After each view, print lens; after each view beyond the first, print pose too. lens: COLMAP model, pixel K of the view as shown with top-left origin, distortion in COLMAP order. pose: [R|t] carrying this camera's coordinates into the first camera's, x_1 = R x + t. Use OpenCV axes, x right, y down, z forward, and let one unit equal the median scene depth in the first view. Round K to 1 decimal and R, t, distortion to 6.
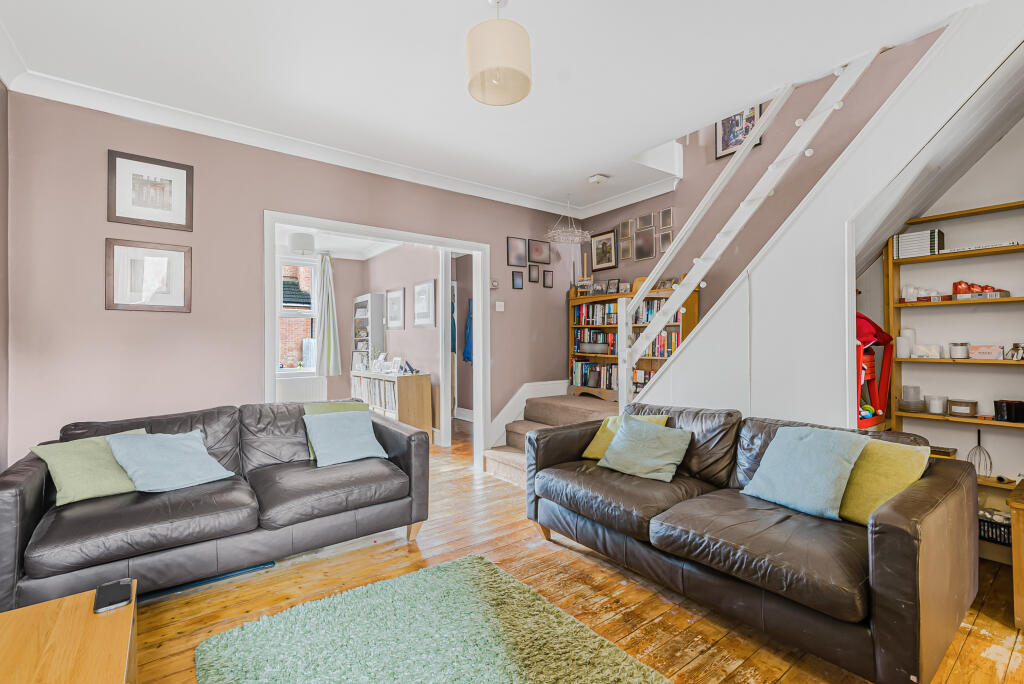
lens RADIAL K [[455.7, 0, 513.9], [0, 455.7, 337.8], [0, 0, 1]] dist [0.001330, 0.000475]
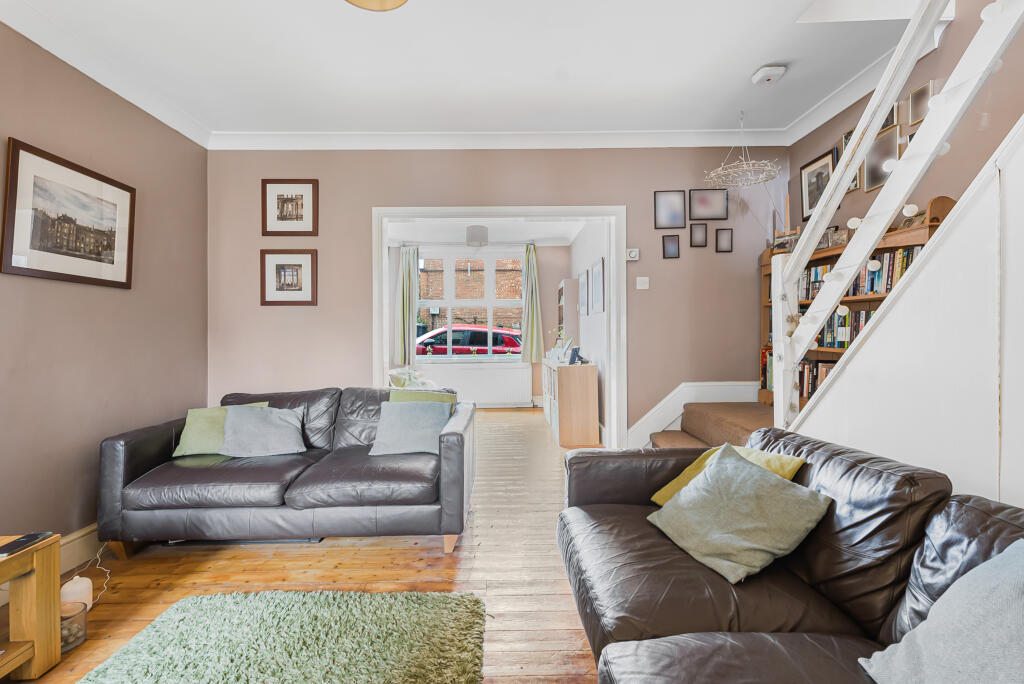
lens RADIAL K [[455.7, 0, 513.9], [0, 455.7, 337.8], [0, 0, 1]] dist [0.001330, 0.000475]
pose [[0.805884, 0.002083, -0.592070, 0.342837], [0.014716, 0.999614, 0.023548, 0.005390], [0.591891, -0.027690, 0.805543, 0.316430]]
